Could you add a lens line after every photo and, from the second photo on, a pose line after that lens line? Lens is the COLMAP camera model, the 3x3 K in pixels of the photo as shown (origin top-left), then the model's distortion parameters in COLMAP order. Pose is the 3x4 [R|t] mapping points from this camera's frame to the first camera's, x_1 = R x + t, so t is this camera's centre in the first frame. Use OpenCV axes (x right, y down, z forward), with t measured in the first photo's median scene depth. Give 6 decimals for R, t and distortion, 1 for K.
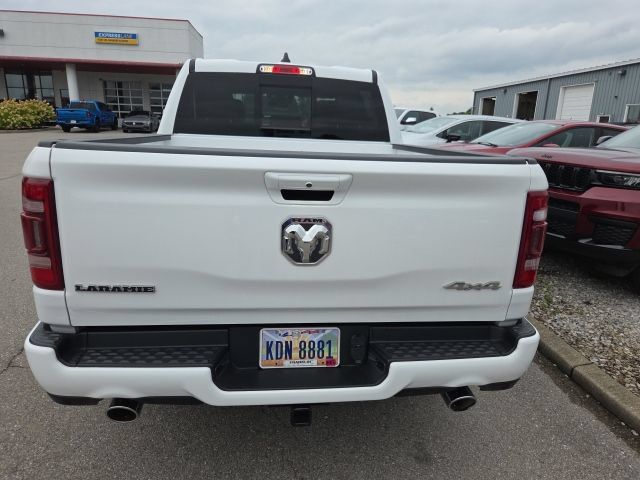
lens RADIAL K [[446.4, 0, 323.2], [0, 446.4, 238.8], [0, 0, 1]] dist [0.043238, -0.018628]
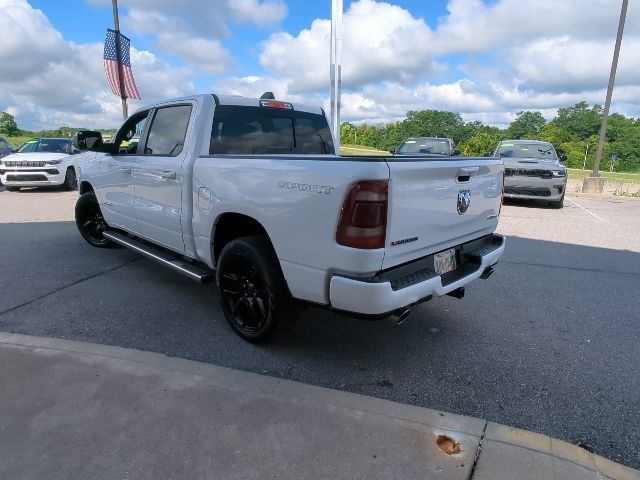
lens RADIAL K [[395.2, 0, 322.3], [0, 395.2, 237.6], [0, 0, 1]] dist [-0.002341, -0.007148]
pose [[0.787101, -0.168247, 0.593434, -1.462575], [0.172559, 0.983728, 0.050027, -0.031229], [-0.592195, 0.063026, 0.803326, -0.037795]]
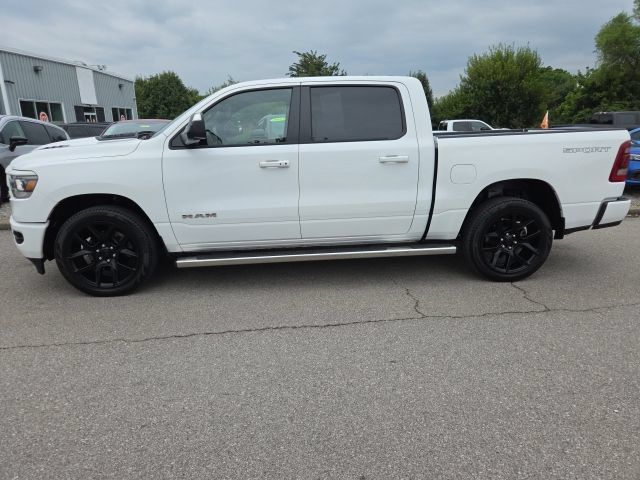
lens RADIAL K [[446.4, 0, 321.0], [0, 446.4, 243.0], [0, 0, 1]] dist [0.043238, -0.018628]
pose [[0.025947, -0.285752, 0.957952, -3.170404], [0.265558, 0.925814, 0.268973, -0.722068], [-0.963746, 0.247413, 0.099906, 2.393525]]
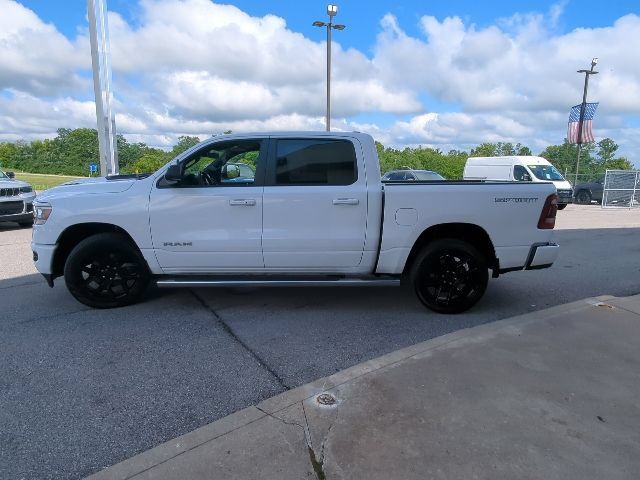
lens RADIAL K [[395.2, 0, 322.5], [0, 395.2, 245.1], [0, 0, 1]] dist [-0.002341, -0.007148]
pose [[0.098997, -0.219173, 0.970651, -3.180606], [0.241694, 0.951528, 0.190205, -0.636339], [-0.965289, 0.215771, 0.147172, 1.991618]]
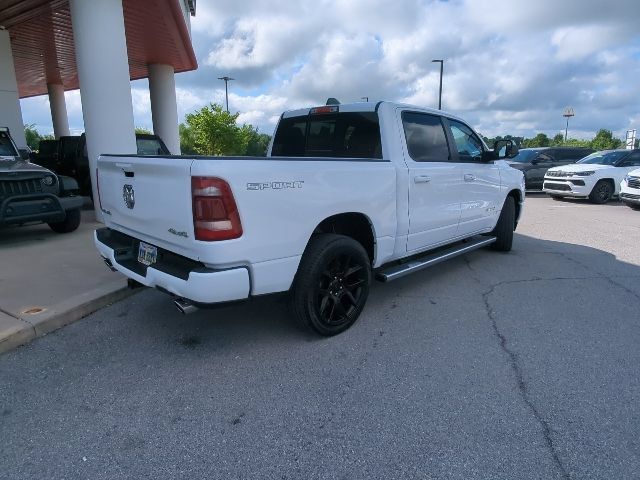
lens RADIAL K [[395.2, 0, 316.7], [0, 395.2, 237.7], [0, 0, 1]] dist [-0.002341, -0.007148]
pose [[0.628551, 0.126948, -0.767338, 1.780647], [-0.177023, 0.984046, 0.017795, 0.006579], [0.757355, 0.124652, 0.640995, 0.449783]]
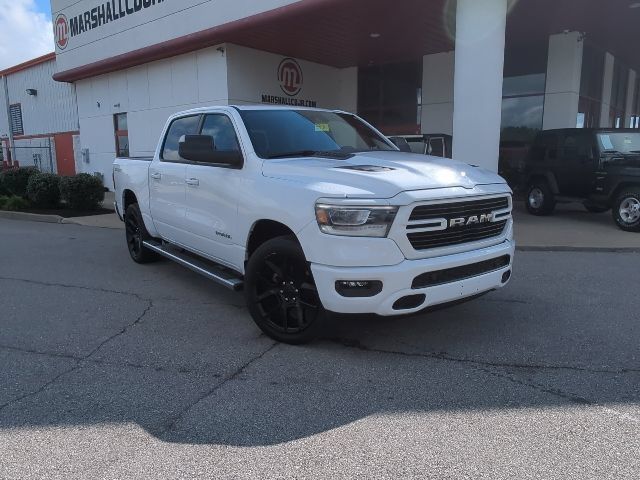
lens RADIAL K [[508.8, 0, 323.8], [0, 508.8, 237.2], [0, 0, 1]] dist [-0.014331, 0.023520]
pose [[-0.870057, 0.045053, -0.490889, 1.113053], [-0.152301, 0.922528, 0.354607, -1.380451], [0.468835, 0.383291, -0.795790, 5.694674]]
